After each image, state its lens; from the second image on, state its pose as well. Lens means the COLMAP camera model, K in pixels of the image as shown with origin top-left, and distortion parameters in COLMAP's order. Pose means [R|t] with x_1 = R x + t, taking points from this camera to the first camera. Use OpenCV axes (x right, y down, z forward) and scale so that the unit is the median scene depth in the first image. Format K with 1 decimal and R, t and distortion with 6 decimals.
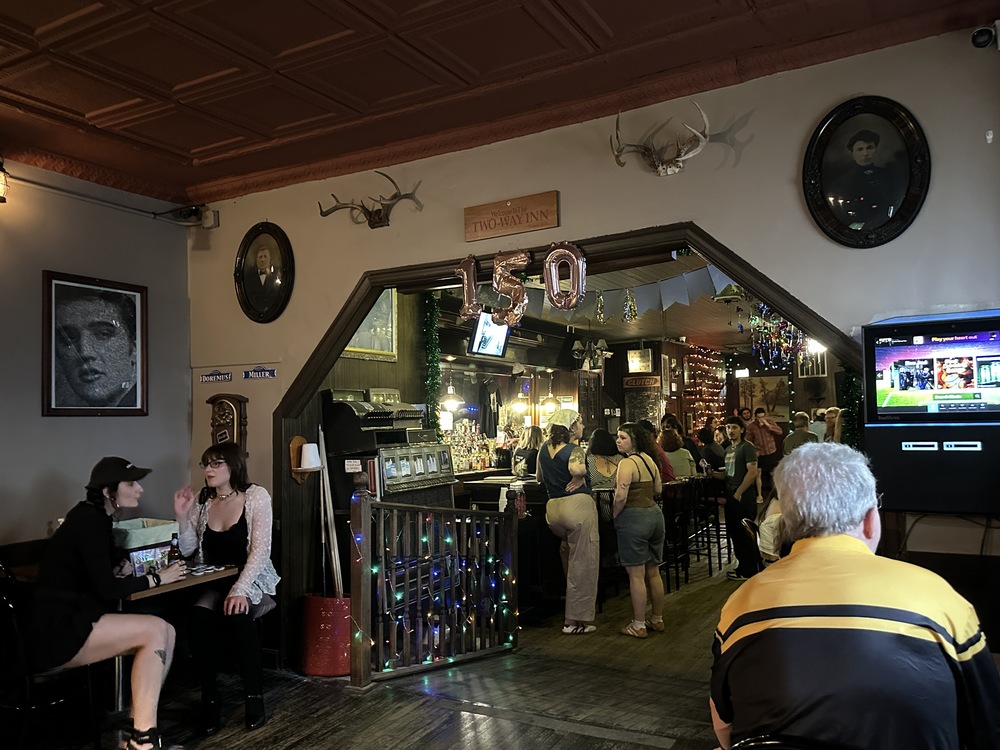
lens RADIAL K [[798.1, 0, 500.0], [0, 798.1, 375.0], [0, 0, 1]] dist [-0.000623, 0.001130]
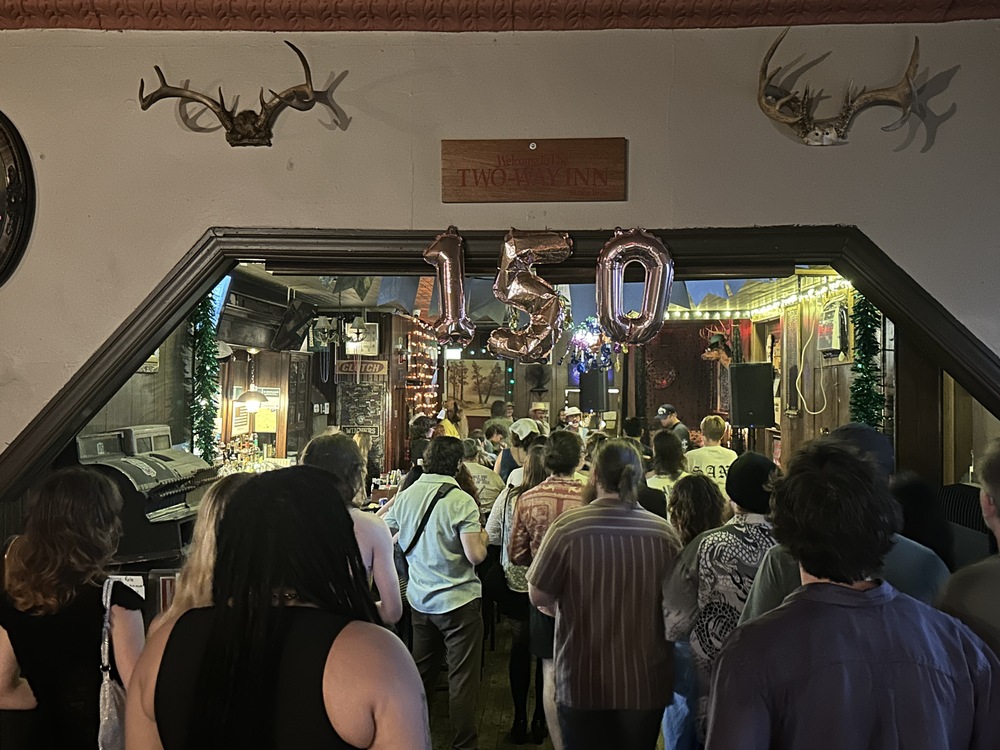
lens RADIAL K [[986.3, 0, 500.0], [0, 986.3, 375.0], [0, 0, 1]] dist [0.004526, -0.010257]
pose [[0.892176, 0.038850, 0.450014, -0.287942], [-0.063377, 0.997205, 0.039559, -0.070646], [-0.447219, -0.063814, 0.892145, 0.337859]]
